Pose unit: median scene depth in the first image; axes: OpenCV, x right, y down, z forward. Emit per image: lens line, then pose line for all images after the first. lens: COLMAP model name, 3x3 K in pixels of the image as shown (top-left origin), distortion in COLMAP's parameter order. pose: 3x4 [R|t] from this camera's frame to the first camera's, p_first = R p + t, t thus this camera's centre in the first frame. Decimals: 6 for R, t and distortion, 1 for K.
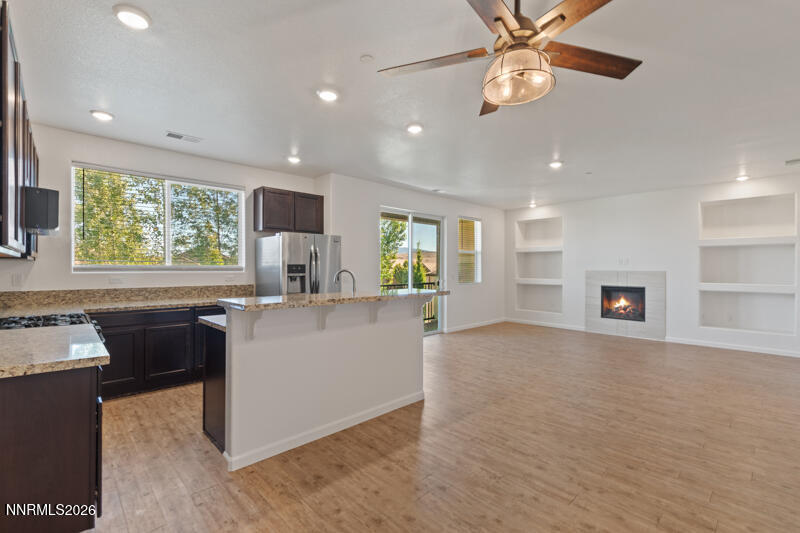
lens RADIAL K [[366.0, 0, 403.5], [0, 366.0, 266.9], [0, 0, 1]] dist [-0.001876, -0.000635]
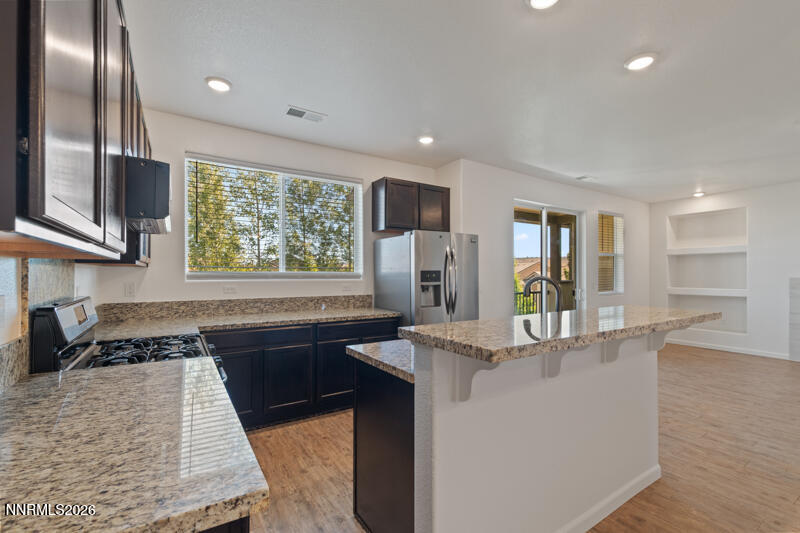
lens RADIAL K [[355.3, 0, 403.3], [0, 355.3, 272.3], [0, 0, 1]] dist [0.001601, 0.000592]
pose [[0.982943, -0.002960, -0.183889, -0.189315], [0.002399, 0.999992, -0.003272, -0.000262], [0.183897, 0.002775, 0.982942, 0.206018]]
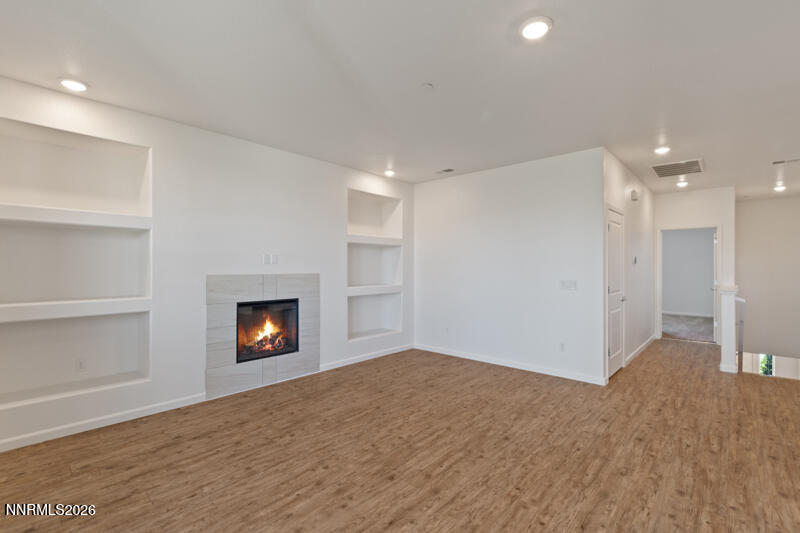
lens RADIAL K [[363.8, 0, 390.3], [0, 363.8, 268.1], [0, 0, 1]] dist [0.009050, -0.005520]
pose [[-0.056924, -0.000363, 0.998378, 0.004559], [0.000575, 1.000000, 0.000396, 0.001836], [-0.998378, 0.000597, -0.056924, 1.087804]]
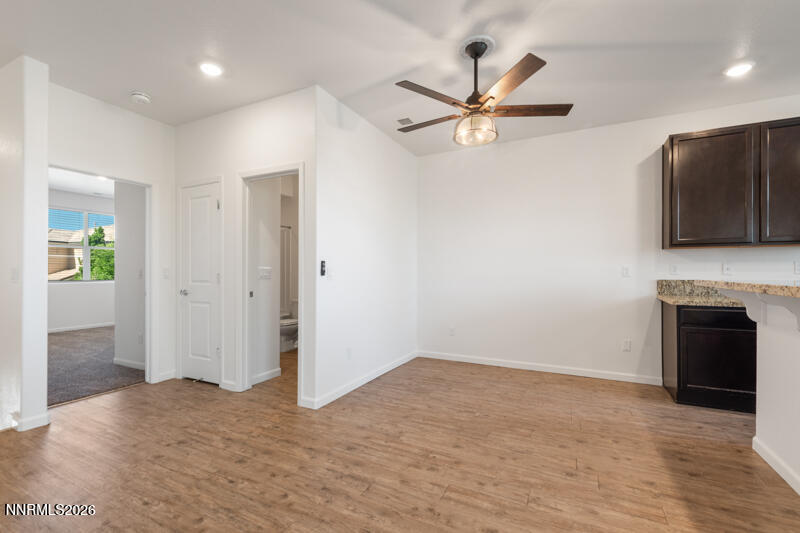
lens RADIAL K [[341.9, 0, 409.5], [0, 341.9, 270.5], [0, 0, 1]] dist [0.002023, -0.000004]
pose [[-0.939415, -0.001950, -0.342776, 0.336899], [-0.002544, 0.999996, 0.001284, 0.032465], [0.342772, 0.002078, -0.939416, 0.708730]]
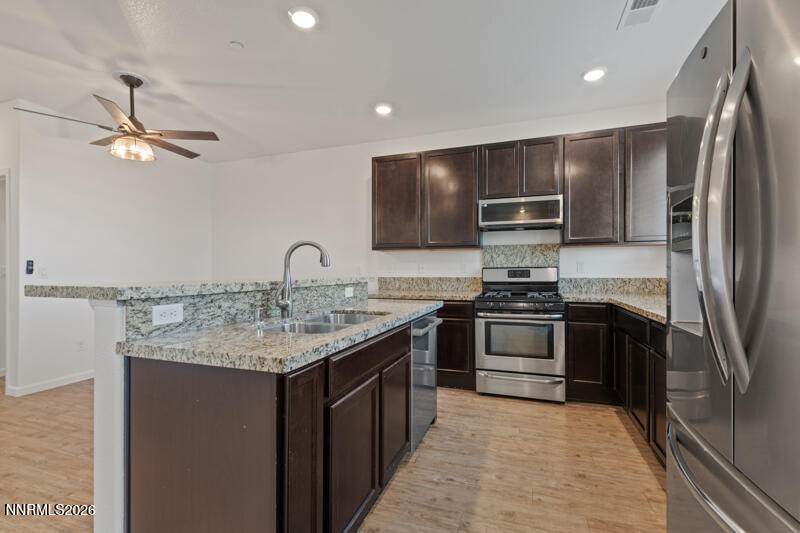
lens RADIAL K [[341.7, 0, 402.6], [0, 341.7, 269.6], [0, 0, 1]] dist [0.000645, 0.000065]
pose [[-0.890449, -0.003120, -0.455073, -0.036706], [-0.002483, 0.999995, -0.001997, 0.033728], [0.455077, -0.000648, -0.890452, 0.978555]]
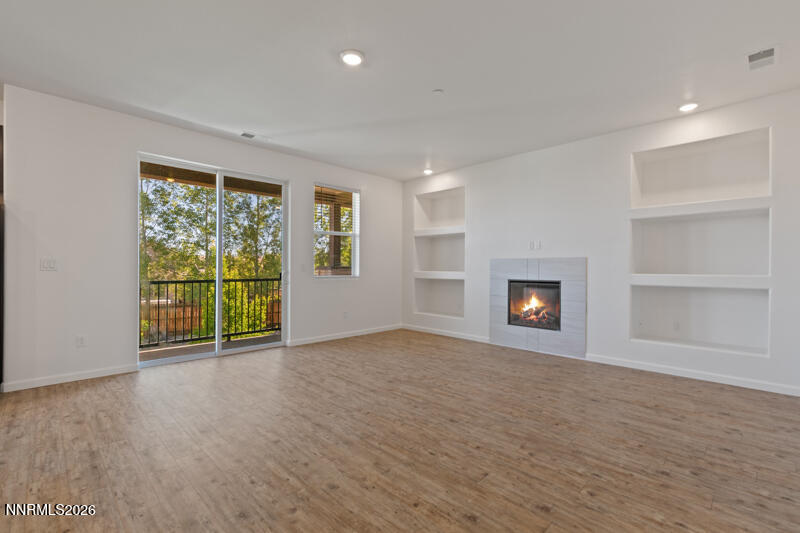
lens RADIAL K [[367.3, 0, 414.9], [0, 367.3, 267.3], [0, 0, 1]] dist [0.001628, -0.000146]
pose [[0.999490, 0.003588, 0.031716, 0.452879], [-0.003440, 0.999983, -0.004708, 0.042599], [-0.031732, 0.004597, 0.999486, 0.394373]]
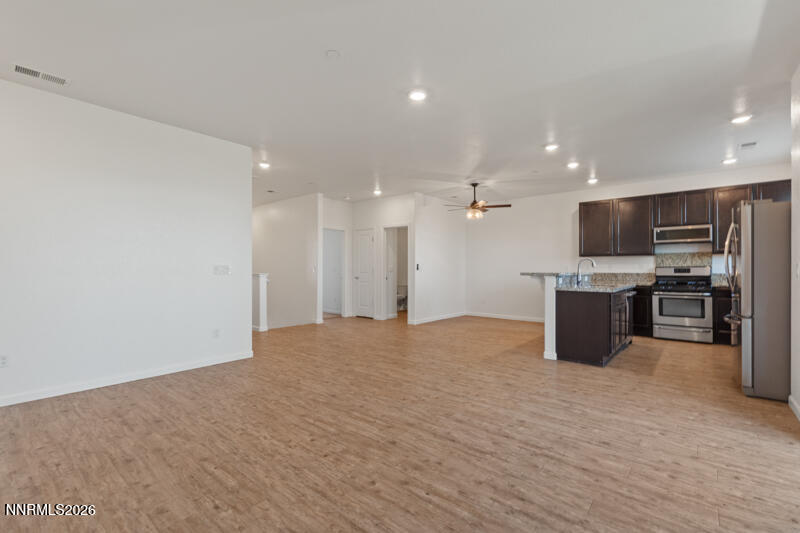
lens RADIAL K [[347.0, 0, 419.8], [0, 347.0, 265.4], [0, 0, 1]] dist [0.006523, 0.000218]
pose [[-0.990666, -0.002368, -0.136292, 0.456442], [-0.001589, 0.999982, -0.005824, 0.030930], [0.136304, -0.005553, -0.990652, 1.493695]]
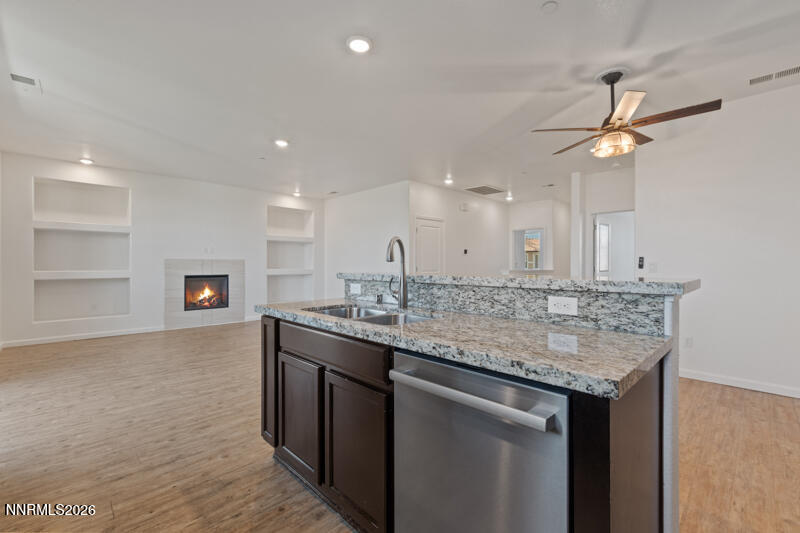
lens RADIAL K [[351.3, 0, 401.1], [0, 351.3, 266.1], [0, 0, 1]] dist [0.000737, -0.000080]
pose [[-0.019081, -0.002753, 0.999814, -0.451285], [-0.001719, 0.999995, 0.002721, 0.033865], [-0.999816, -0.001667, -0.019086, 0.649580]]
